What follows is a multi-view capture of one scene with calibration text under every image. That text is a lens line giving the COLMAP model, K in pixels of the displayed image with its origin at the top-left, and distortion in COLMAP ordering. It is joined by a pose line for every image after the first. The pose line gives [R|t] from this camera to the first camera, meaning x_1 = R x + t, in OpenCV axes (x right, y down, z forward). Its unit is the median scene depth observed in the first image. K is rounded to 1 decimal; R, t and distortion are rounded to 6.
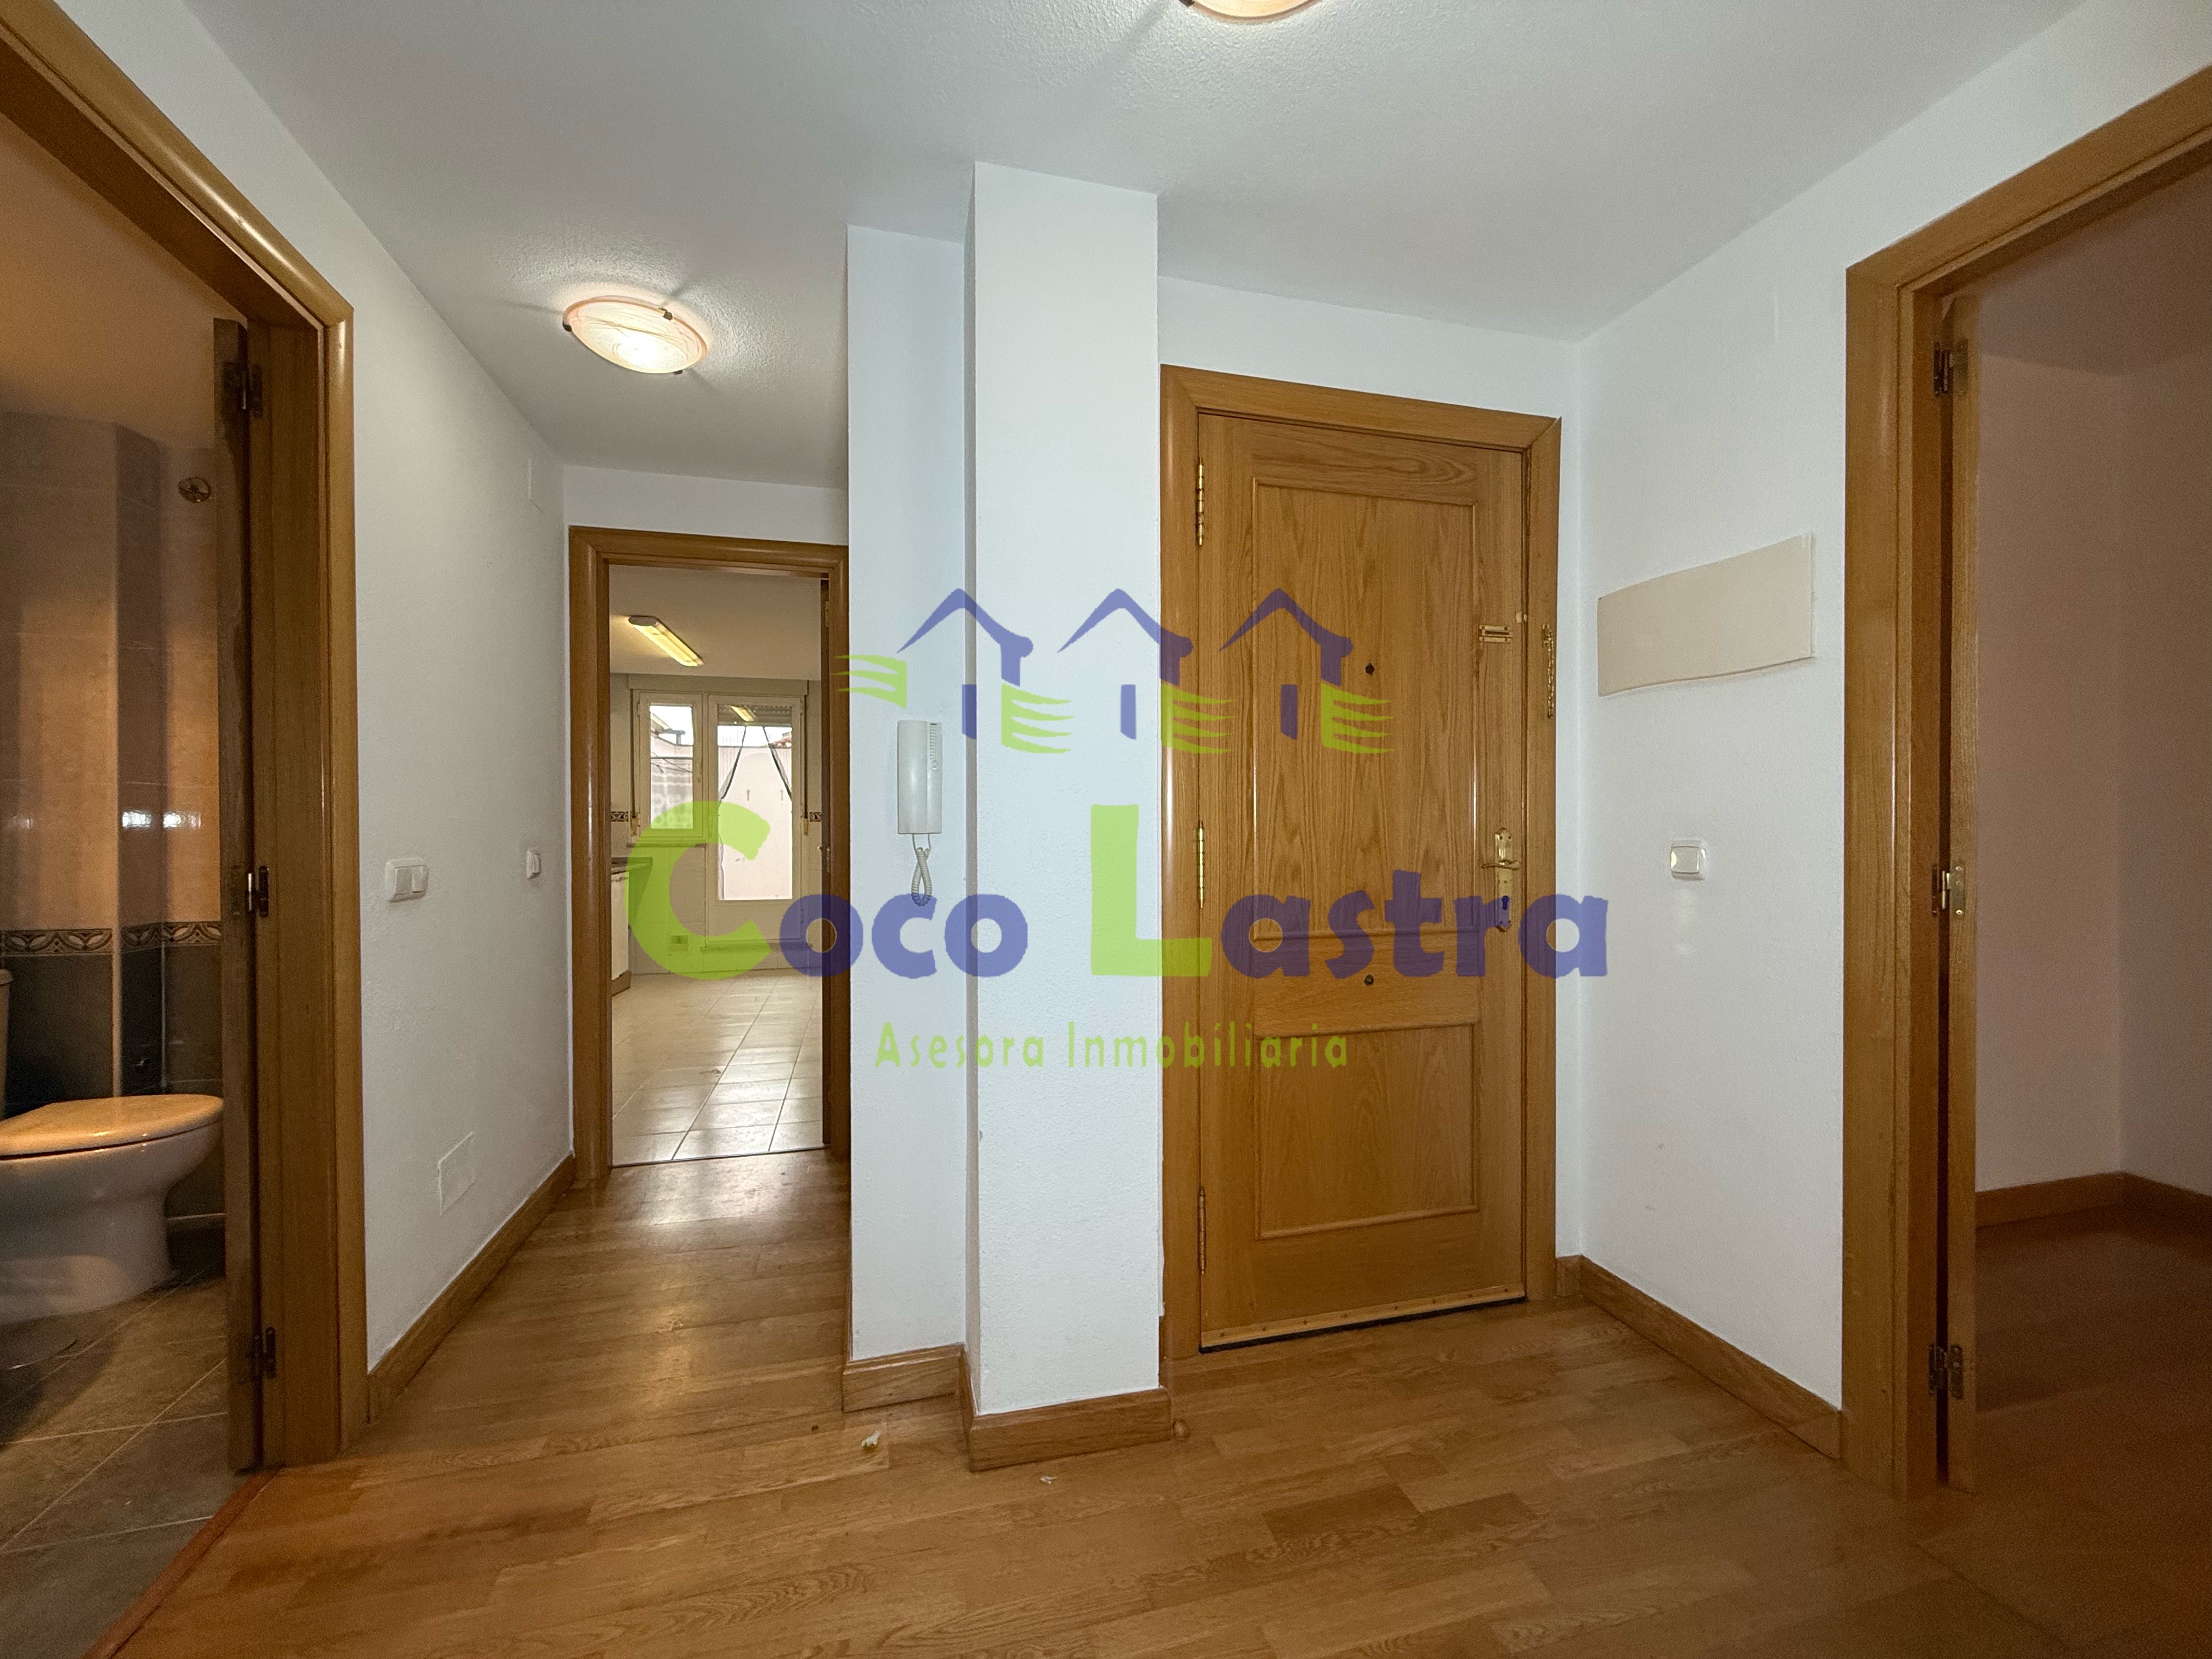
lens RADIAL K [[876.6, 0, 1104.3], [0, 876.6, 829.2], [0, 0, 1]] dist [-0.005593, 0.000483]
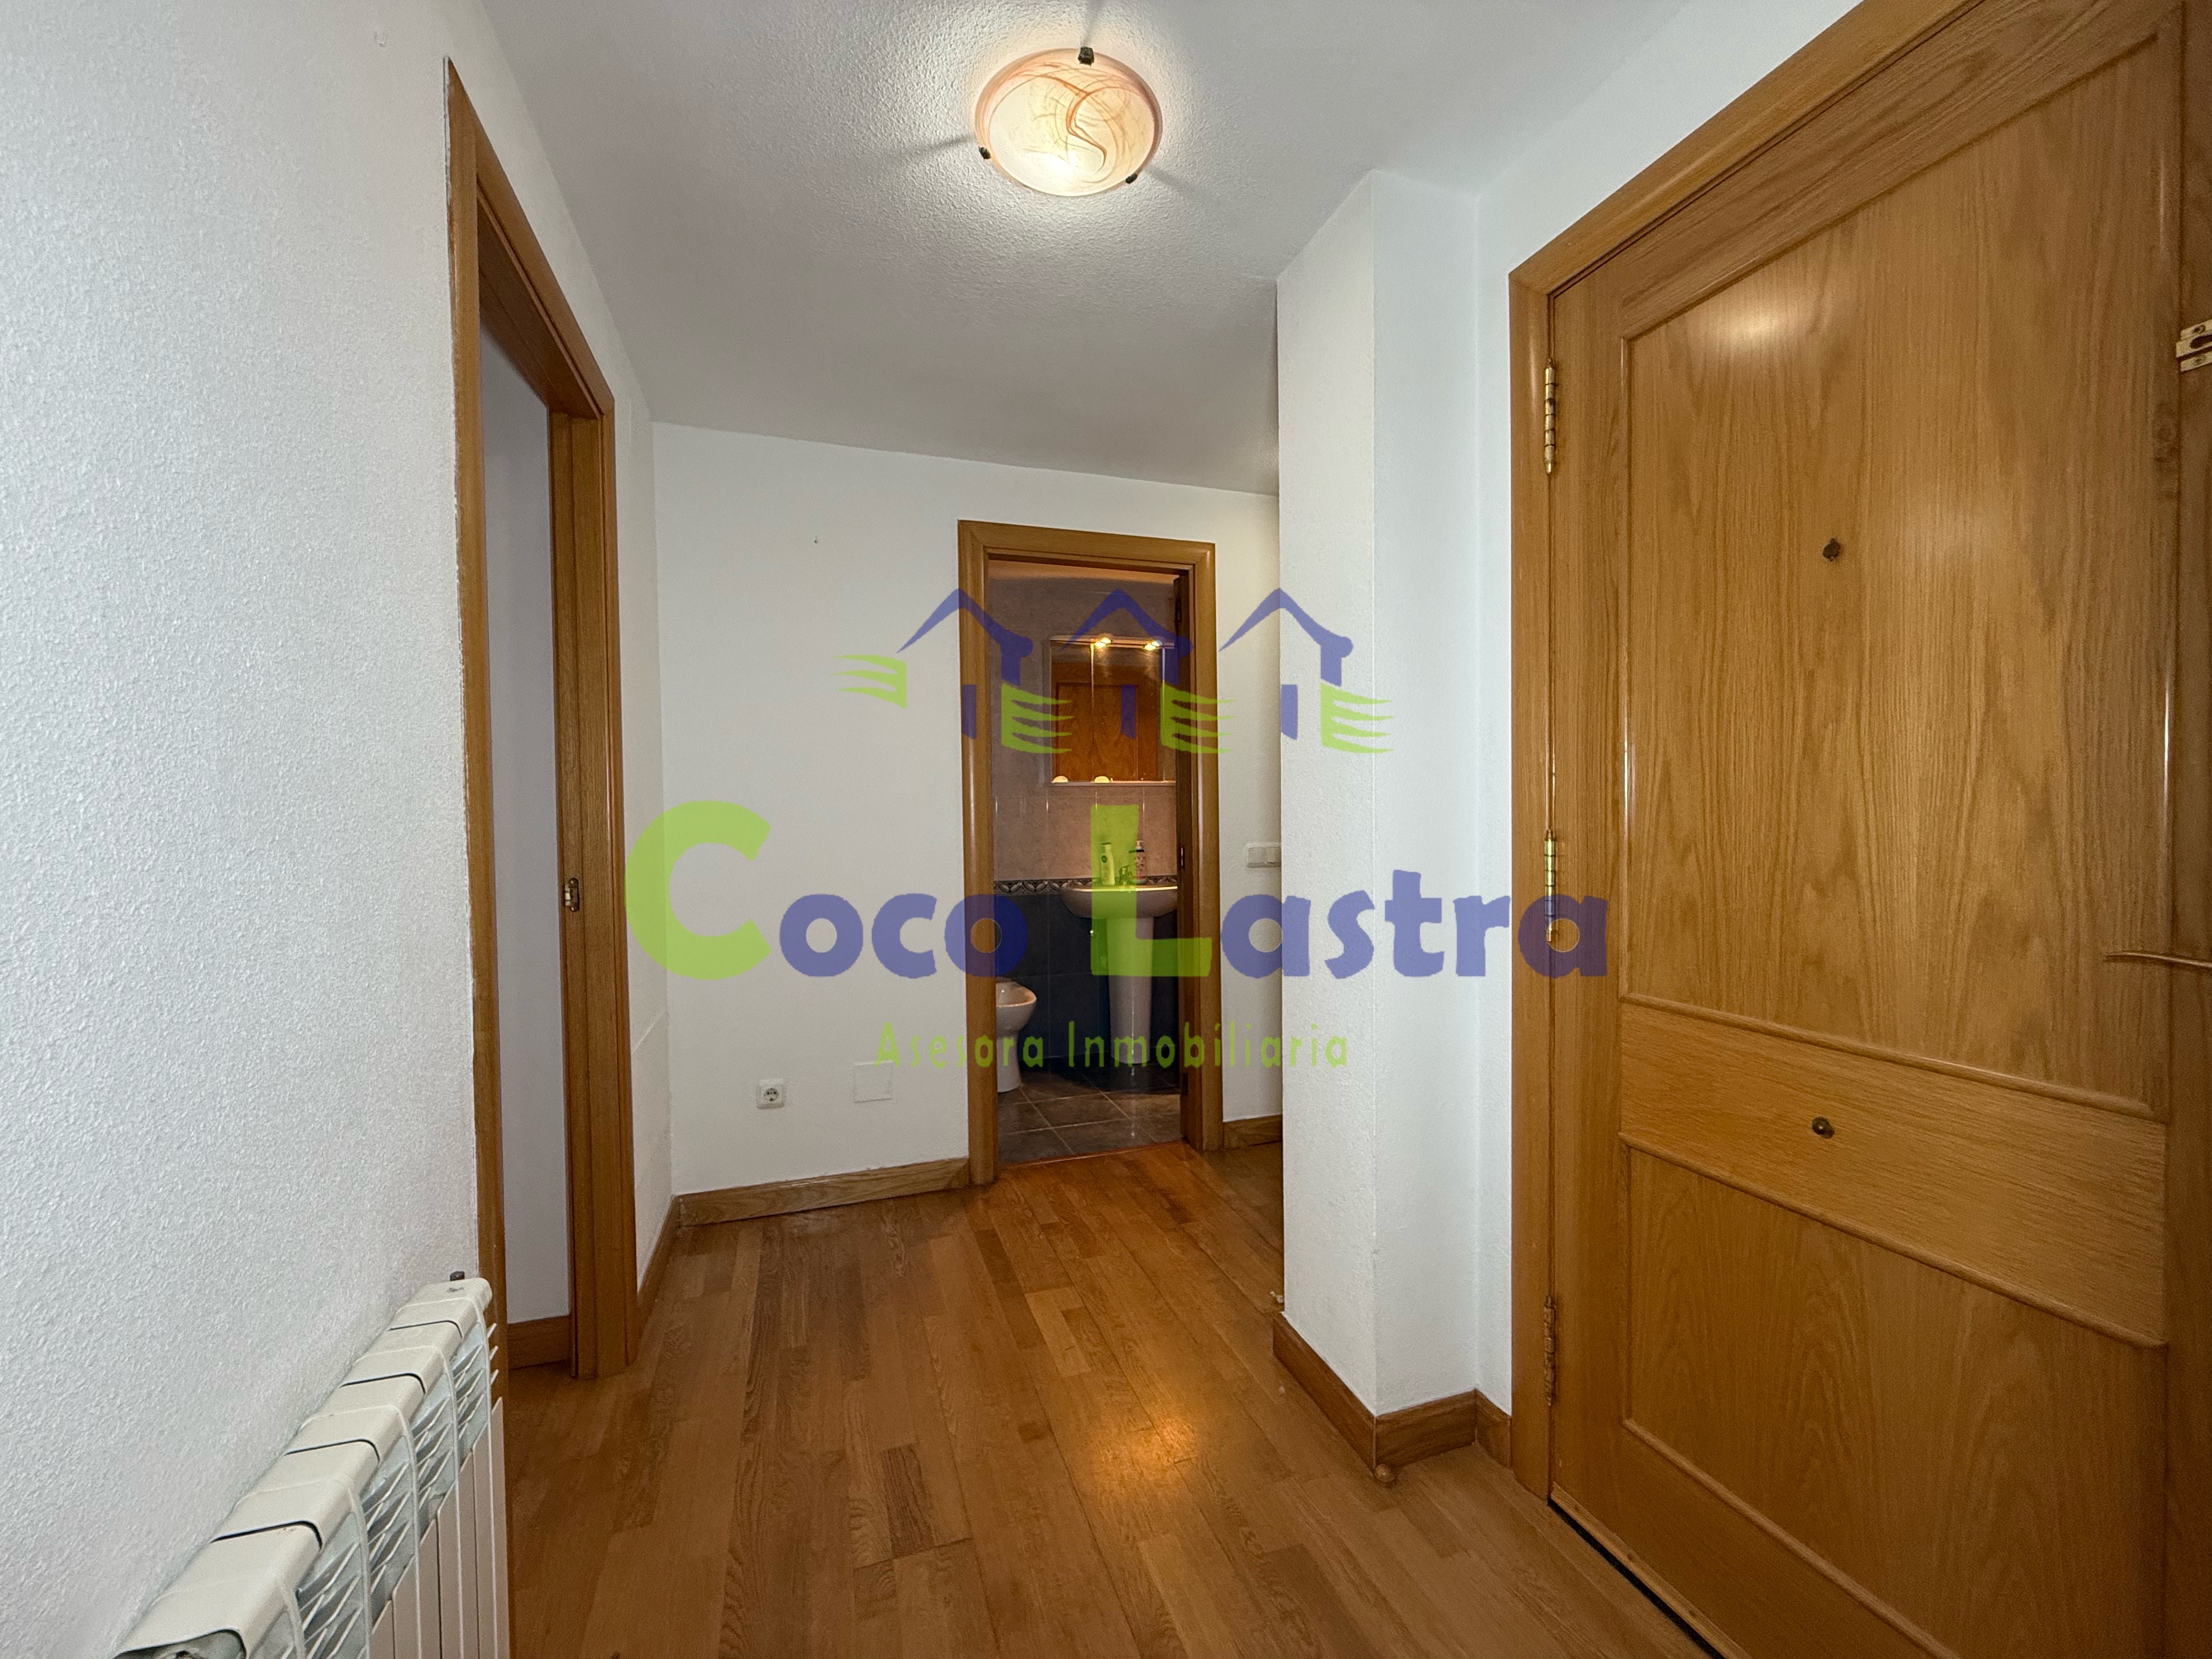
lens RADIAL K [[876.6, 0, 1096.7], [0, 876.6, 833.2], [0, 0, 1]] dist [-0.005593, 0.000483]
pose [[0.056153, 0.021403, -0.998193, 0.834058], [0.006098, 0.999744, 0.021780, -0.025271], [0.998404, -0.007310, 0.056008, 0.534162]]
